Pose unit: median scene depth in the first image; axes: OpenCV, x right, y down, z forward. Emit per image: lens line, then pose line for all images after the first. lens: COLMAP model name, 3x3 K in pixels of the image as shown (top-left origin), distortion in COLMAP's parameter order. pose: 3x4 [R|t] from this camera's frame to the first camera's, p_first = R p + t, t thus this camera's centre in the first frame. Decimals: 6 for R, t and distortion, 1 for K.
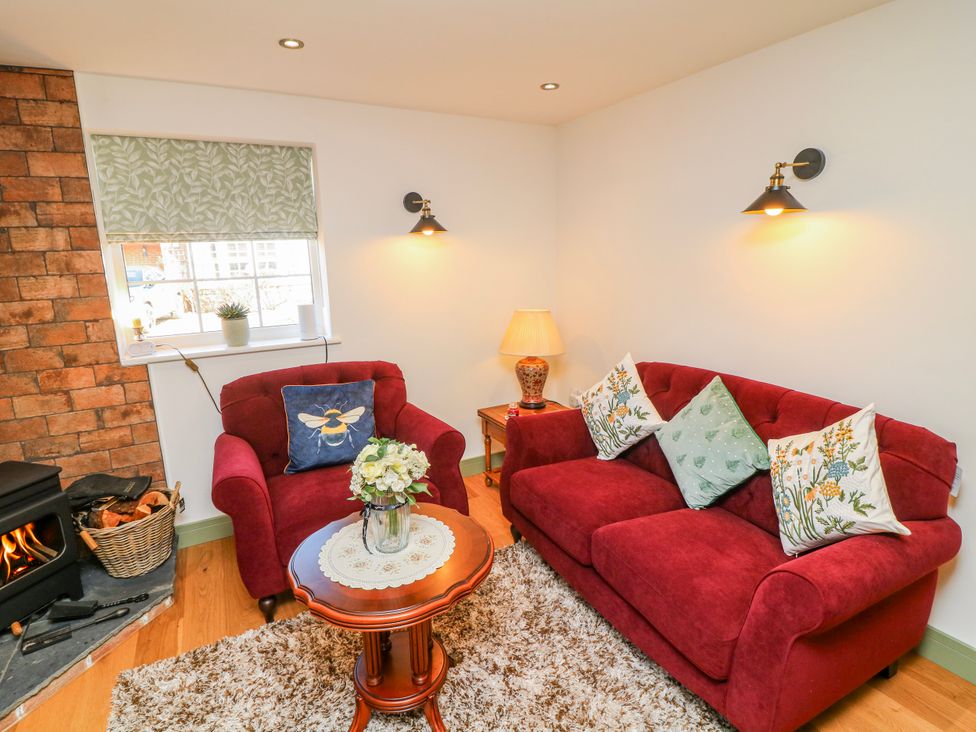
lens RADIAL K [[511.1, 0, 488.6], [0, 511.1, 356.5], [0, 0, 1]] dist [0.003474, -0.015420]
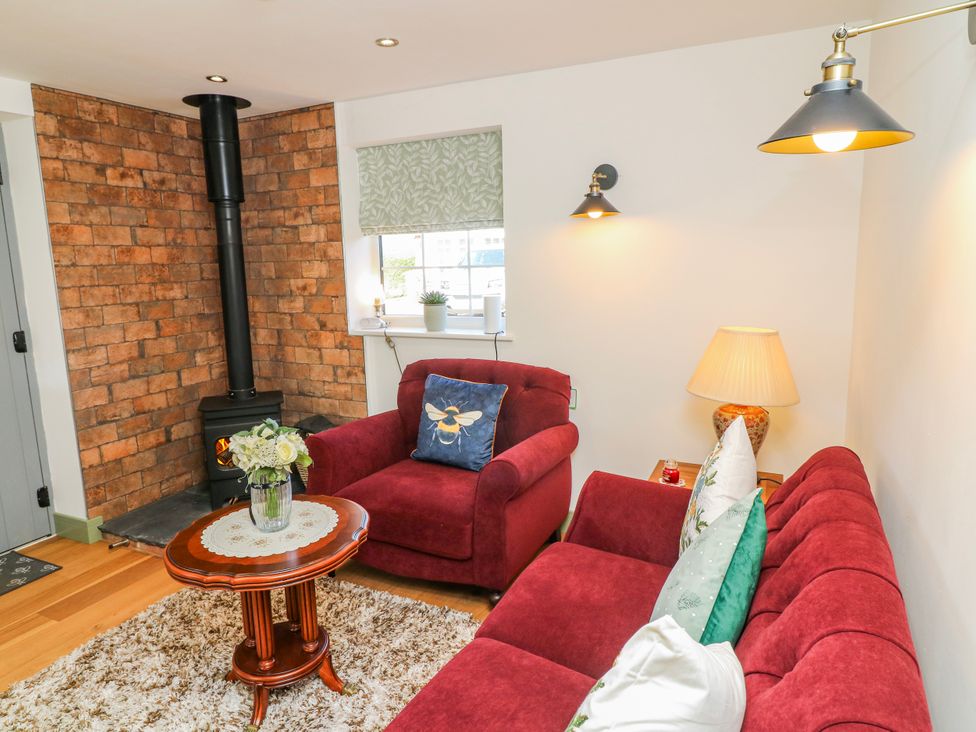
lens RADIAL K [[641.1, 0, 467.8], [0, 641.1, 351.4], [0, 0, 1]] dist [0.031948, -0.000593]
pose [[0.568847, 0.139484, -0.810529, 0.691017], [-0.147669, 0.986820, 0.066184, -0.084756], [0.809078, 0.082042, 0.581947, 0.322770]]
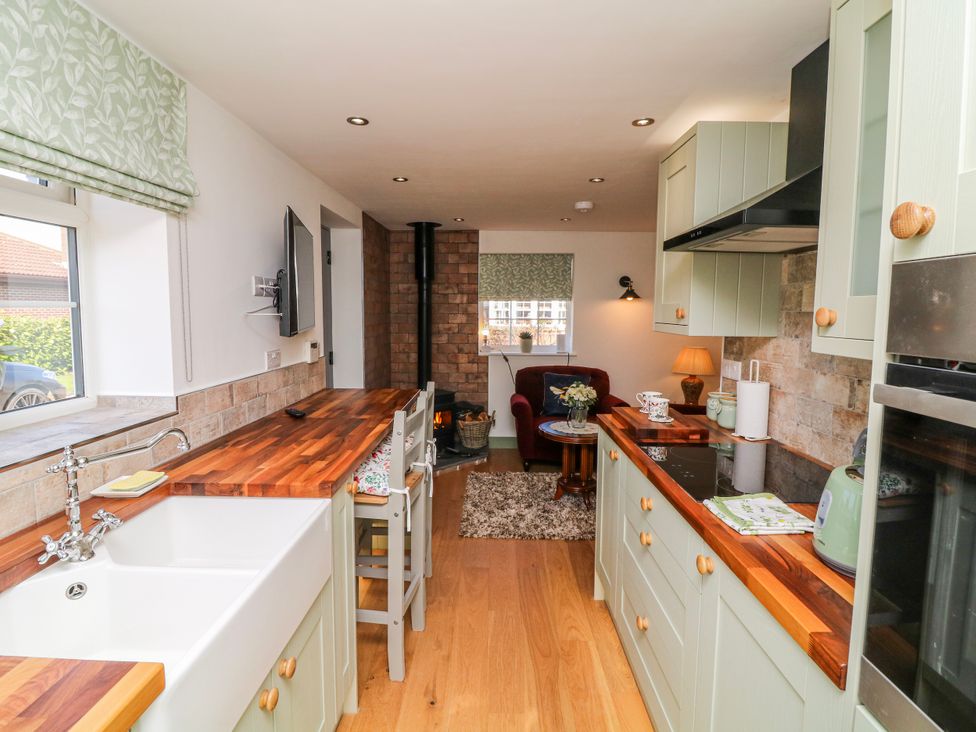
lens RADIAL K [[511.1, 0, 488.6], [0, 511.1, 356.5], [0, 0, 1]] dist [0.003474, -0.015420]
pose [[0.871743, 0.078093, -0.483700, 0.385414], [-0.126728, 0.989560, -0.068631, 0.166543], [0.473291, 0.121127, 0.872539, -0.896922]]
